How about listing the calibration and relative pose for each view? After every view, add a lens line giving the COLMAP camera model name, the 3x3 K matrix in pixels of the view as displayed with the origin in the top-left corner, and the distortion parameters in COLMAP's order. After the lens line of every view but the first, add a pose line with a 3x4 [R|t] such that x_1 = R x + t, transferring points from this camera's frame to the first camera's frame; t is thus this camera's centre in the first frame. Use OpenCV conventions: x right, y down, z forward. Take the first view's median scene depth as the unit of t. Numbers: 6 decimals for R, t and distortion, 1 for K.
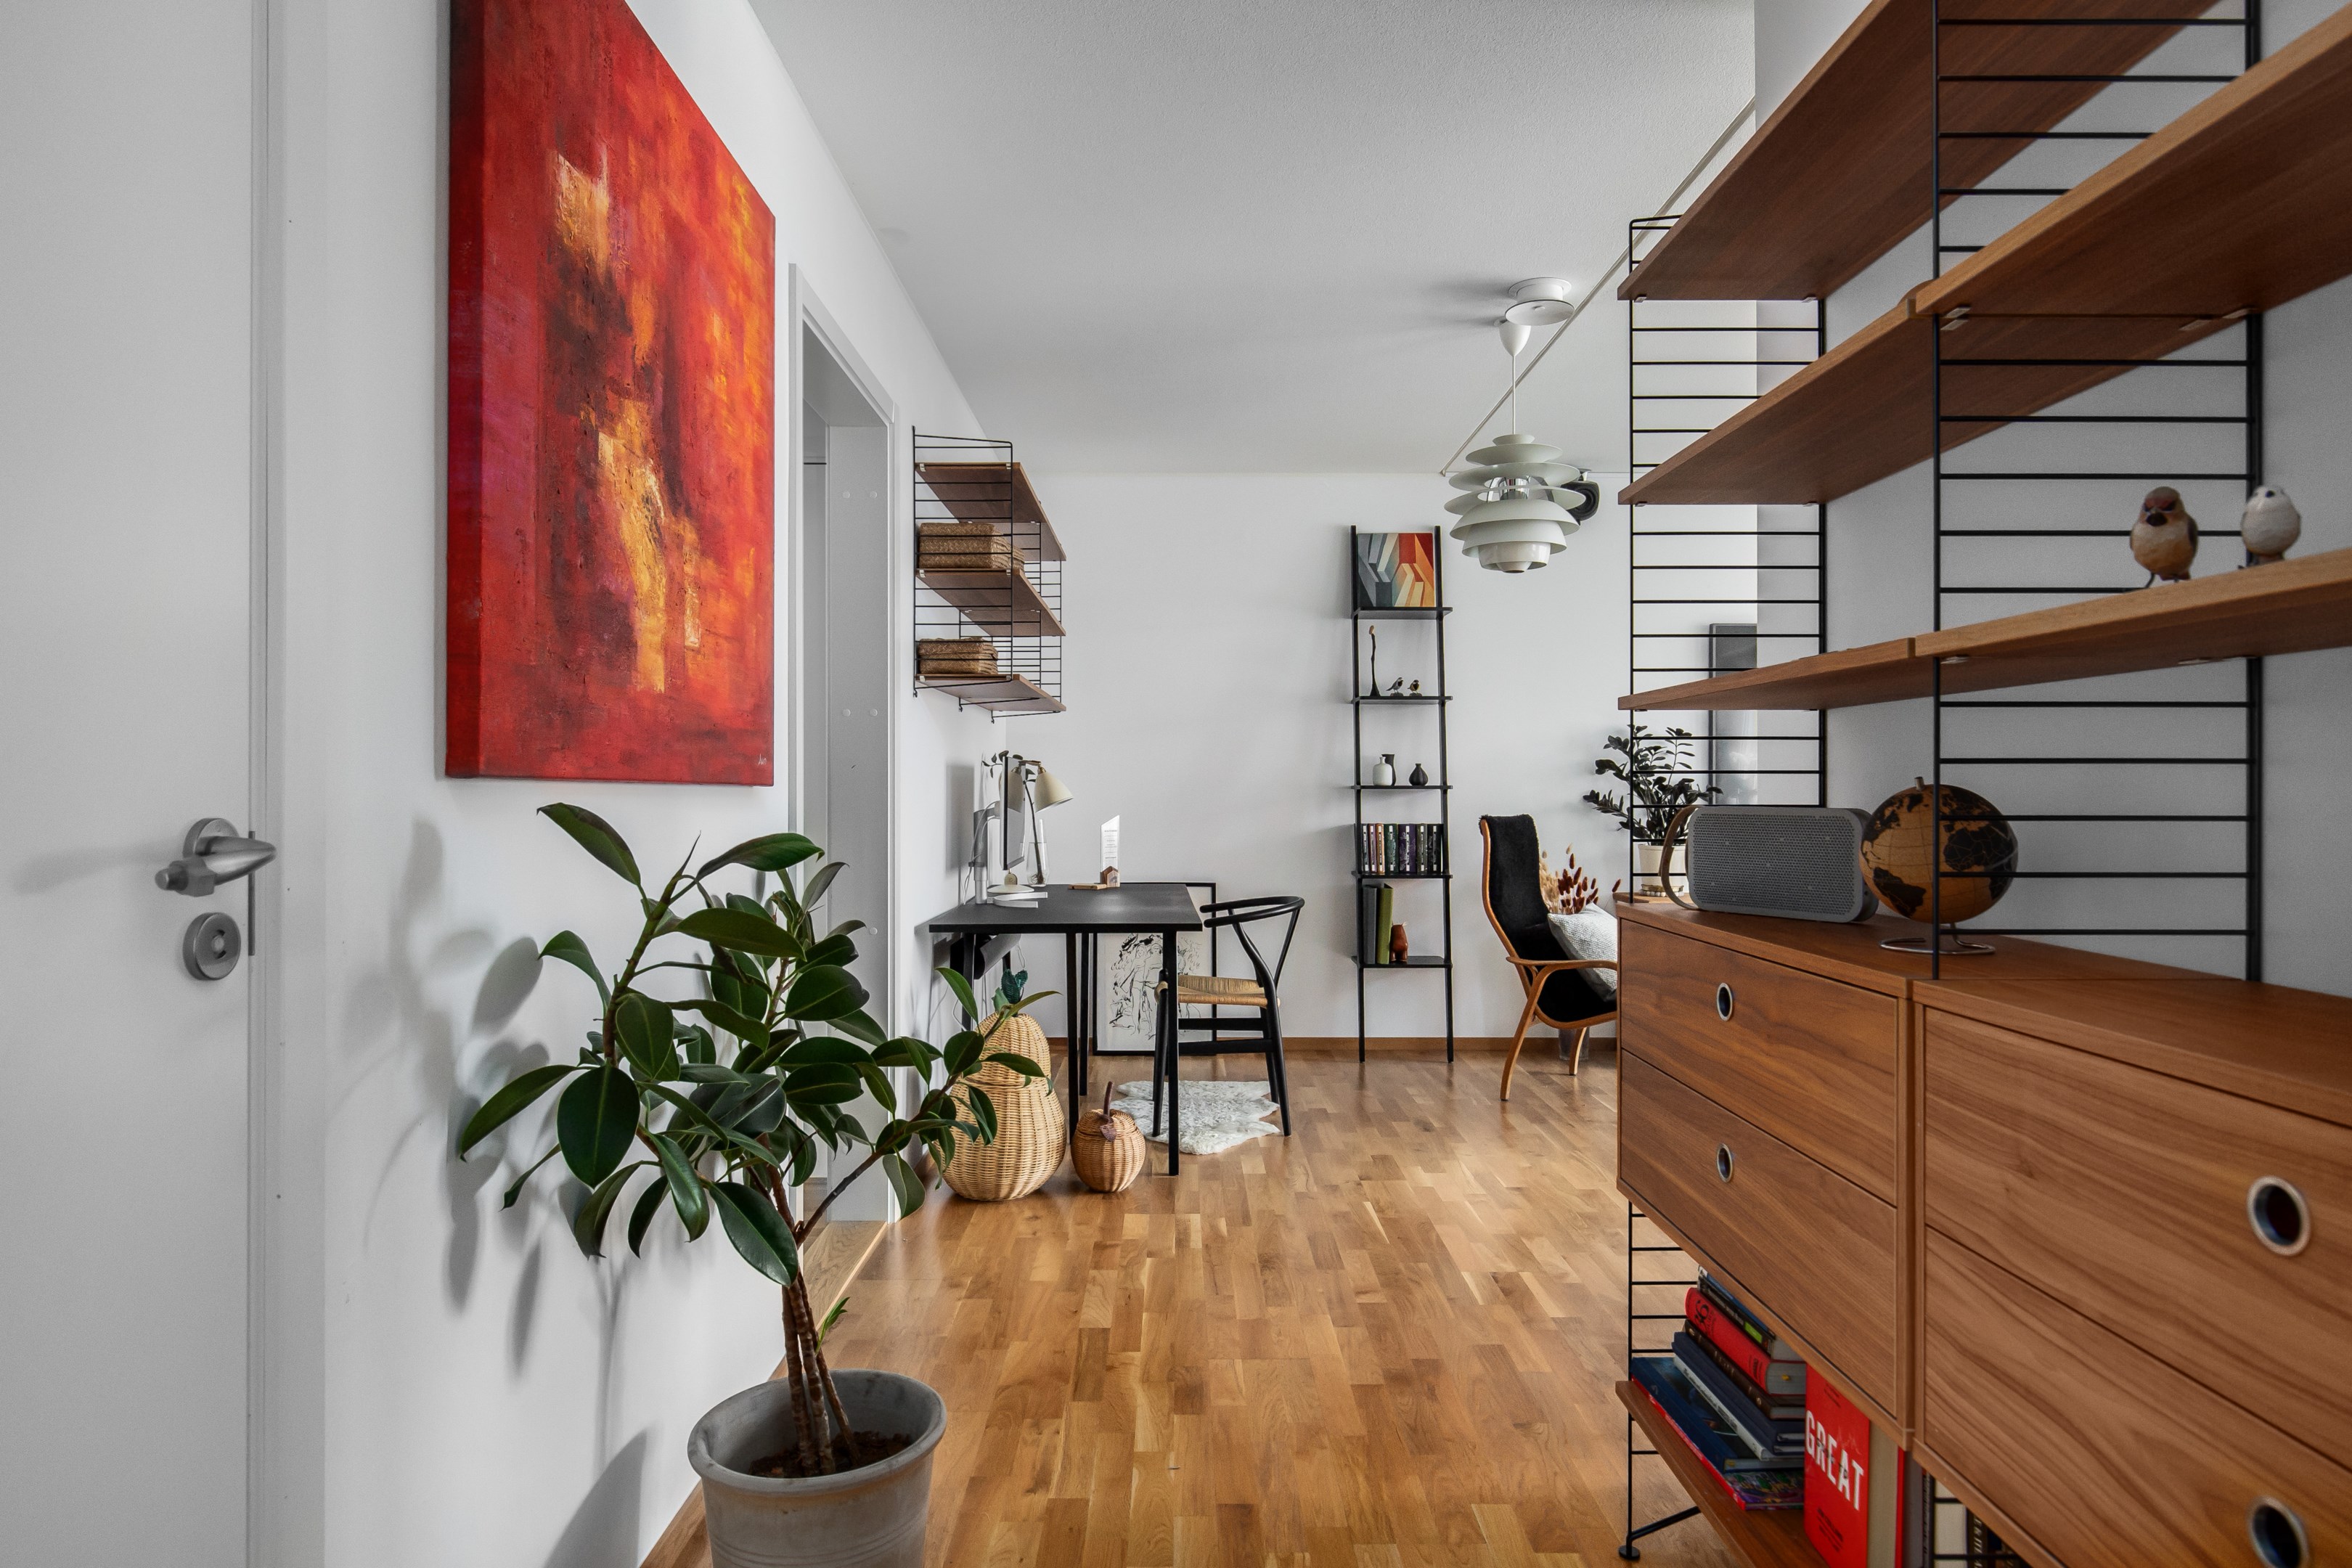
lens RADIAL K [[1421.8, 0, 1174.7], [0, 1421.8, 785.1], [0, 0, 1]] dist [0.000024, 0.000005]
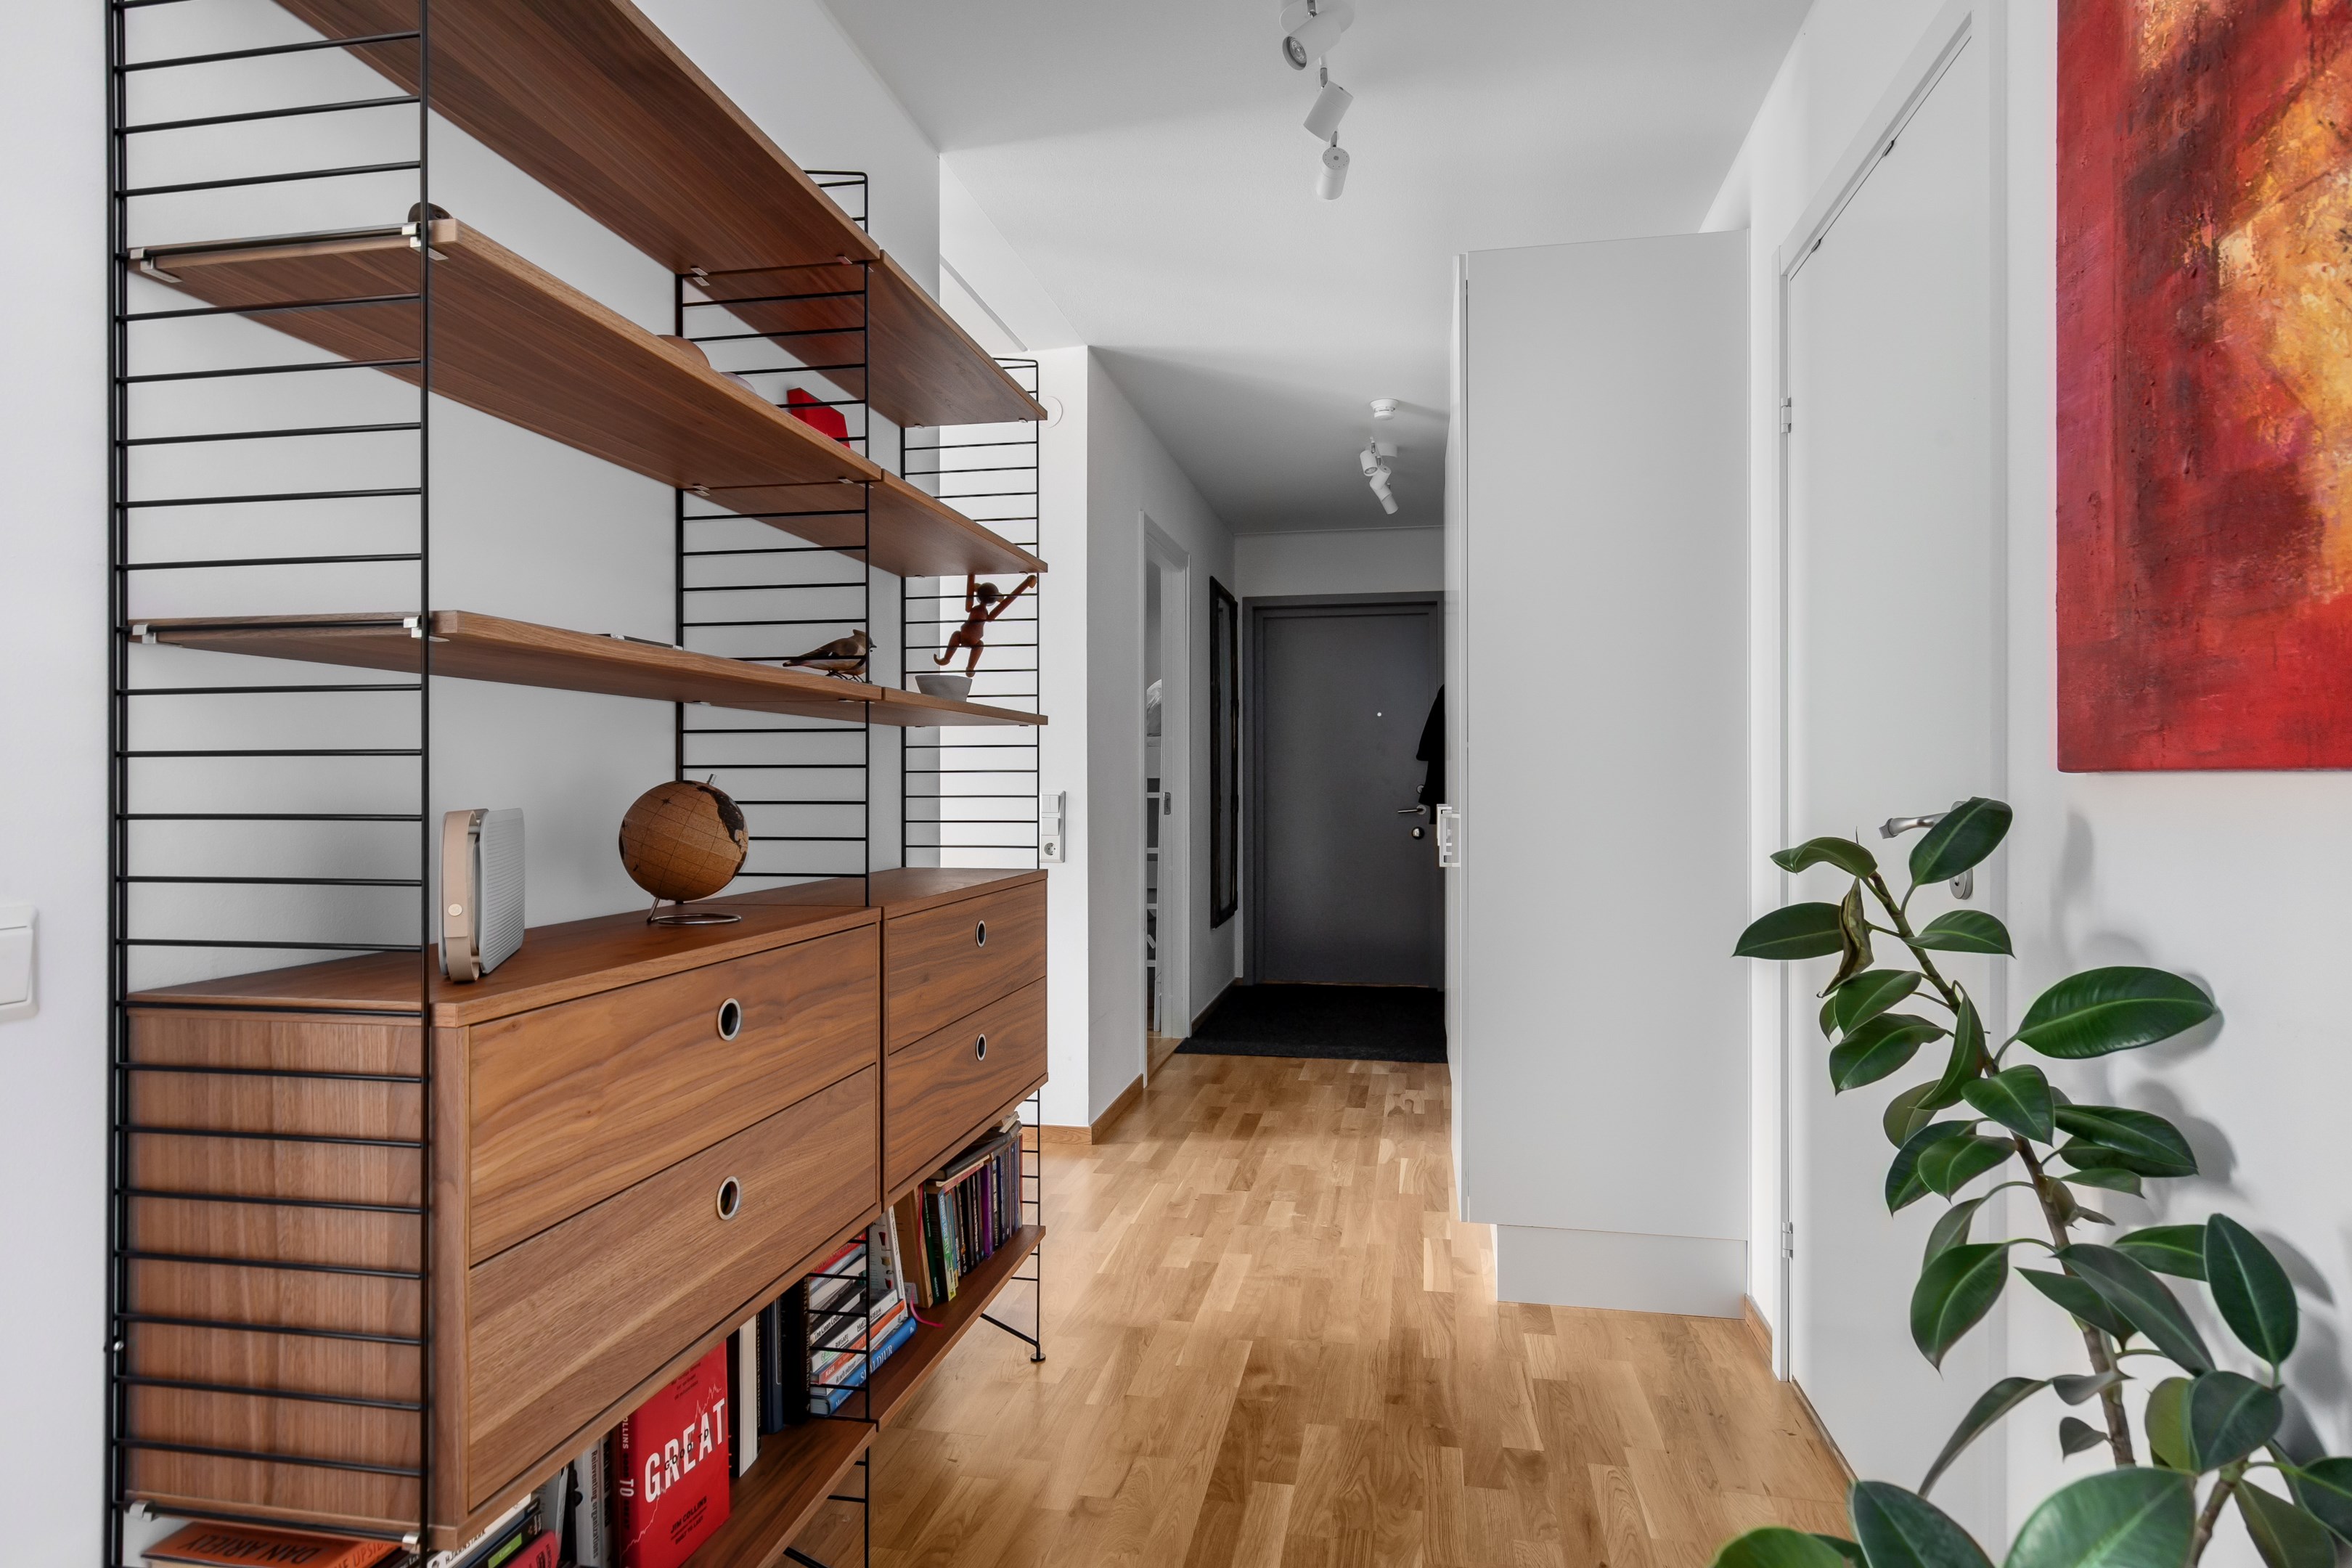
lens RADIAL K [[1337.7, 0, 1173.0], [0, 1337.7, 784.2], [0, 0, 1]] dist [0.000673, 0.000038]
pose [[-0.982896, -0.000793, 0.184159, -0.046336], [-0.001314, 0.999995, -0.002710, 0.005973], [-0.184156, -0.002906, -0.982893, 1.875665]]
